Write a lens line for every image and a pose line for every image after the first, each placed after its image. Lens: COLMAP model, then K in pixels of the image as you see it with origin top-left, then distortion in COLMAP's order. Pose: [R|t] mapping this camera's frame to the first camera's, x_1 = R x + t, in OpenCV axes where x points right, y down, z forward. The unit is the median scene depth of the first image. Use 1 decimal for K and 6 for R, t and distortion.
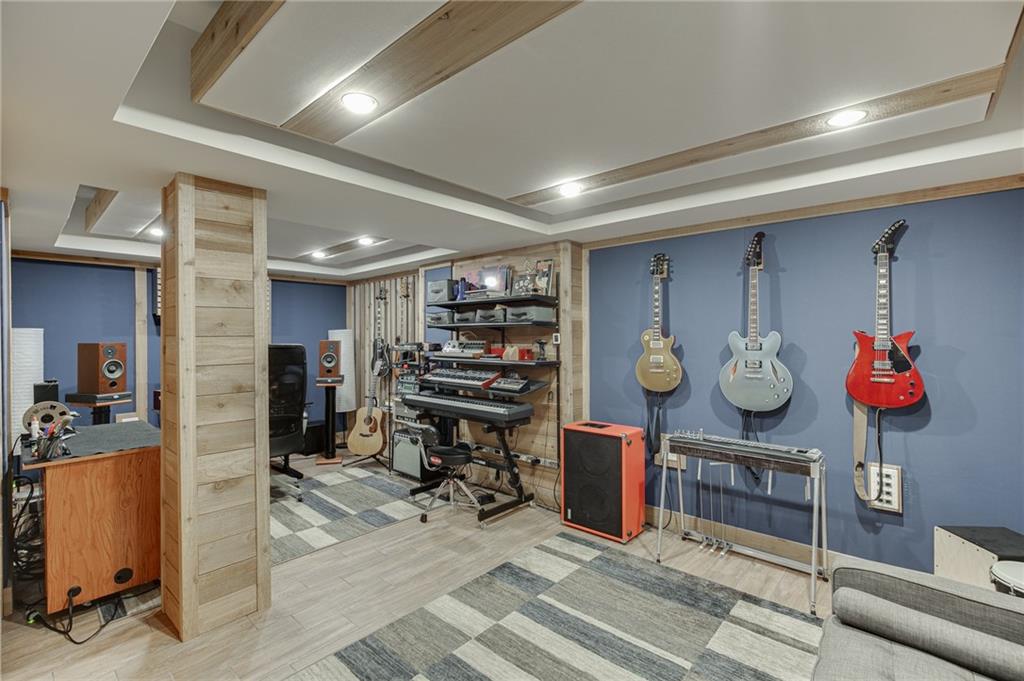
lens RADIAL K [[465.4, 0, 510.5], [0, 465.4, 335.0], [0, 0, 1]] dist [-0.001811, 0.000282]
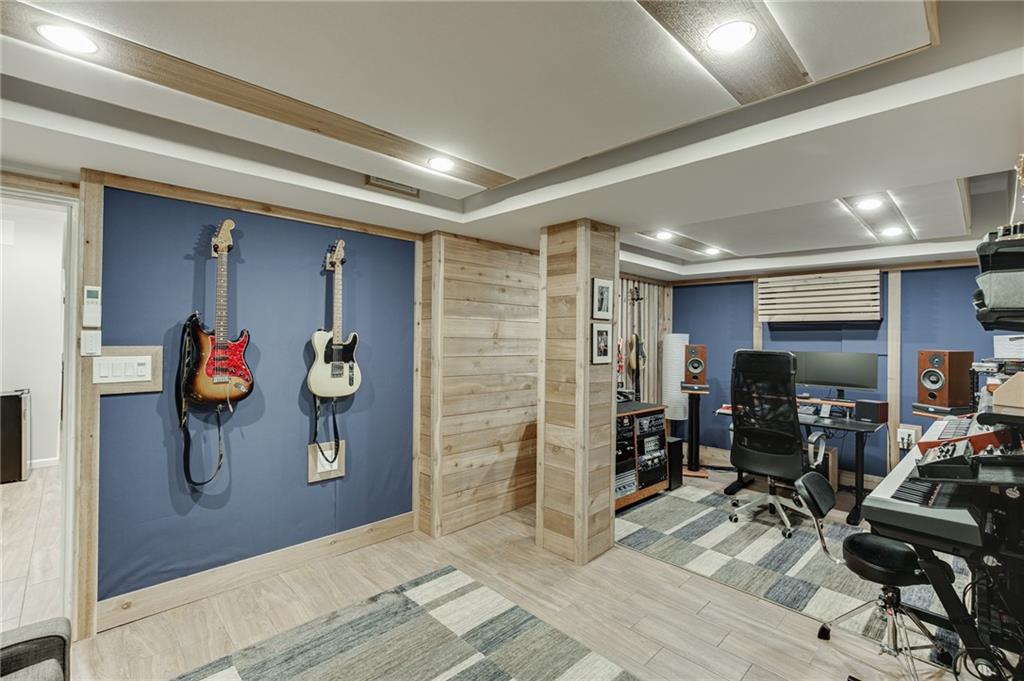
lens RADIAL K [[465.4, 0, 510.5], [0, 465.4, 335.0], [0, 0, 1]] dist [-0.001811, 0.000282]
pose [[-0.065628, -0.001446, -0.997843, 0.525616], [-0.012136, 0.999926, -0.000651, -0.004151], [0.997770, 0.012067, -0.065640, 0.680876]]
